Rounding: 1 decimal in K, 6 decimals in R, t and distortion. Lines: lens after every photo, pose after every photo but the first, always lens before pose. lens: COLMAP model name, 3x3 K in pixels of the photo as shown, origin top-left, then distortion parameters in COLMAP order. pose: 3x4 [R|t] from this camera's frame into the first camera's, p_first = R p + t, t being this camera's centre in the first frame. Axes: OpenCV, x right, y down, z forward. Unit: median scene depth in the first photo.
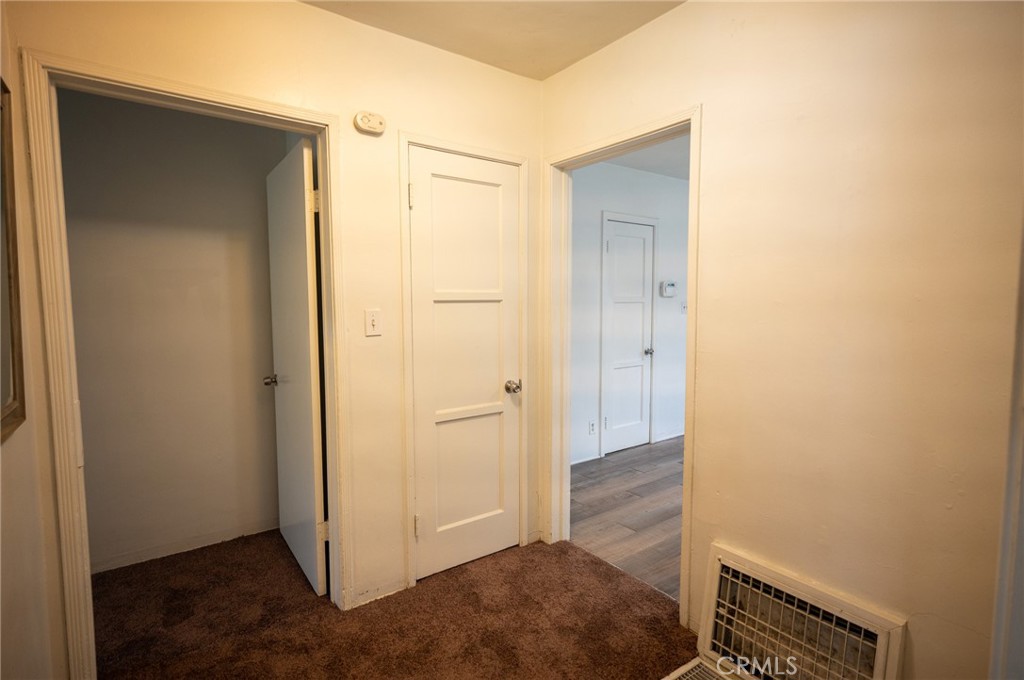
lens RADIAL K [[498.2, 0, 512.0], [0, 498.2, 340.0], [0, 0, 1]] dist [0.001353, -0.000064]
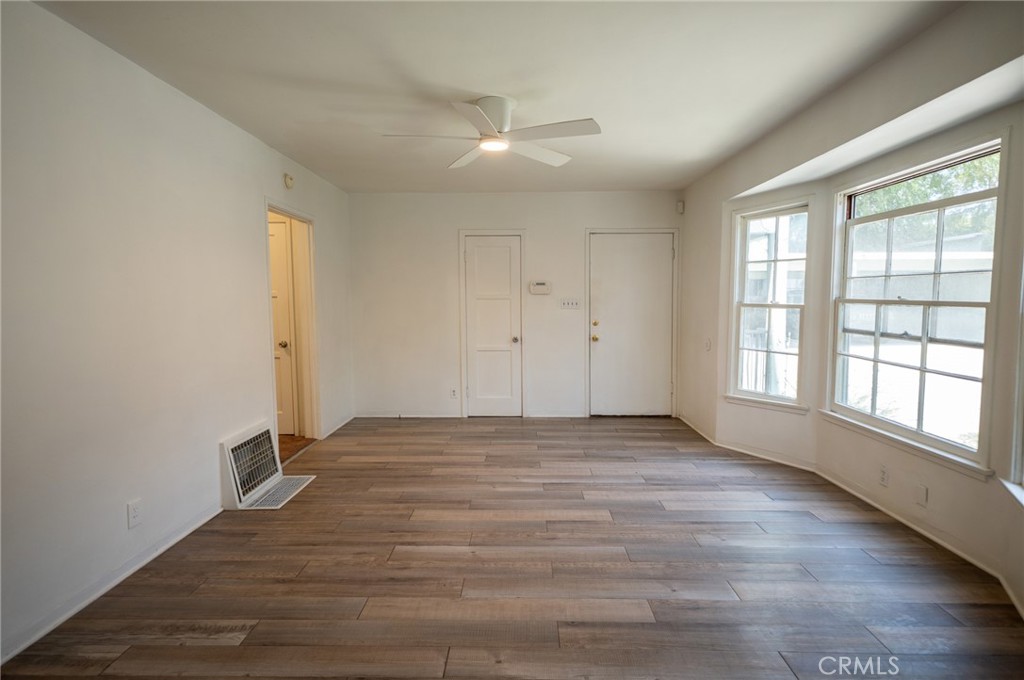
lens RADIAL K [[506.4, 0, 512.0], [0, 506.4, 340.0], [0, 0, 1]] dist [-0.001995, 0.000046]
pose [[0.794118, 0.044978, -0.606097, 1.022554], [-0.045765, 0.998852, 0.014163, 0.007290], [0.606038, 0.016491, 0.795265, 0.016881]]
